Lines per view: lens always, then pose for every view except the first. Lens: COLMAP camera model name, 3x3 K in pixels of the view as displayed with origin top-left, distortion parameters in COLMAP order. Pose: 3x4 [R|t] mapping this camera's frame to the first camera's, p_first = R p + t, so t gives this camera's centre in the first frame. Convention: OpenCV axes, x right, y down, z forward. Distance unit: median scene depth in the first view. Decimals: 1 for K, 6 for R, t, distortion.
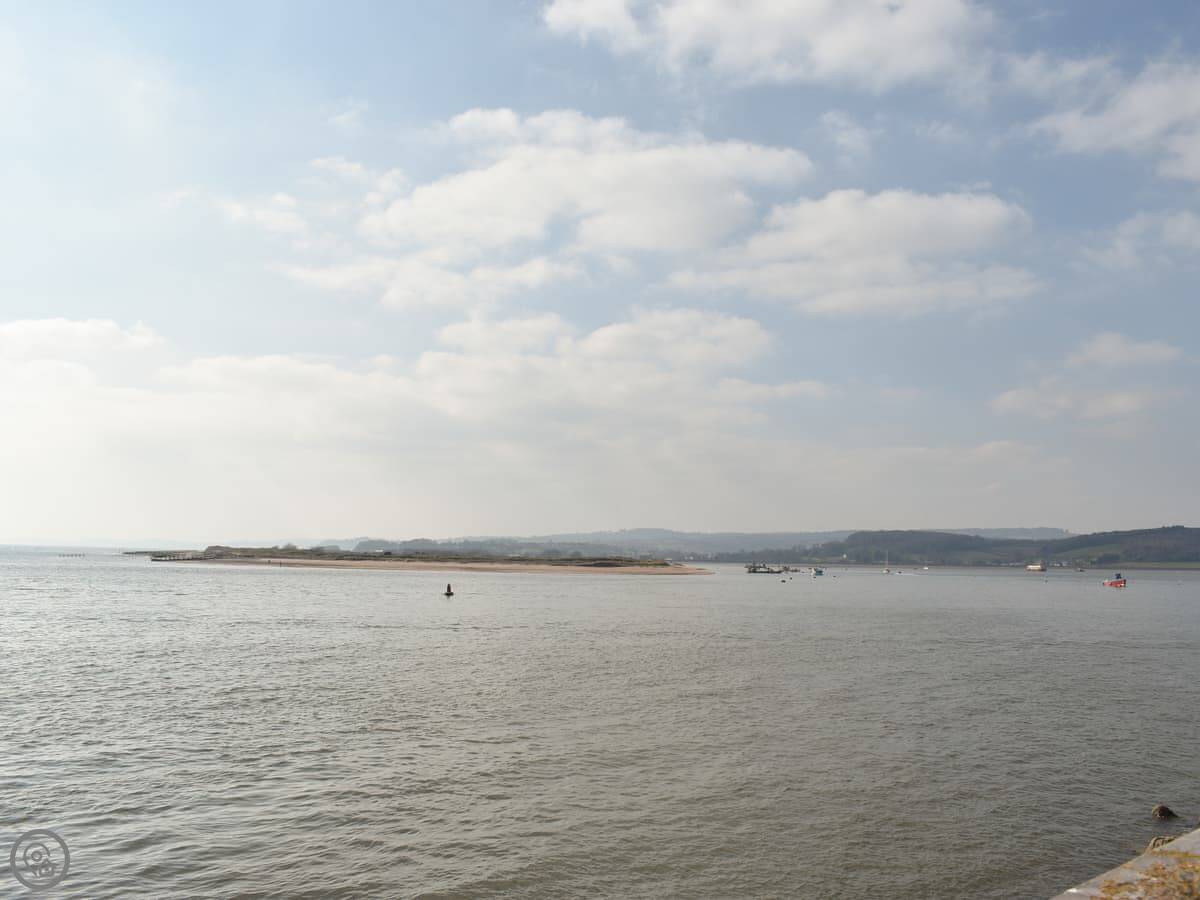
lens RADIAL K [[599.2, 0, 600.4], [0, 599.2, 450.9], [0, 0, 1]] dist [-0.027402, -0.000400]
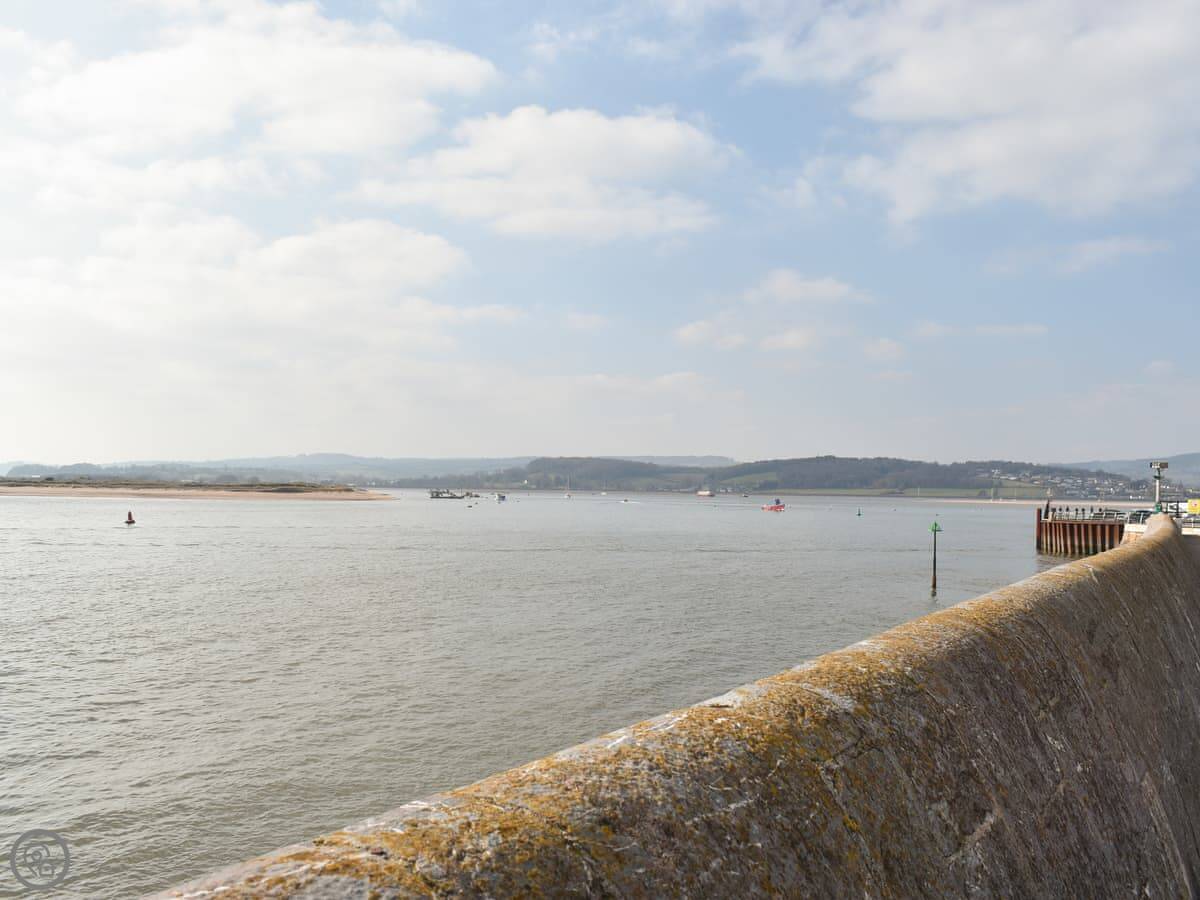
lens RADIAL K [[599.2, 0, 600.4], [0, 599.2, 450.9], [0, 0, 1]] dist [-0.027402, -0.000400]
pose [[0.987001, 0.007261, 0.160547, 0.361053], [-0.025687, 0.993263, 0.112995, 0.005546], [-0.158645, -0.115651, 0.980539, -0.013892]]
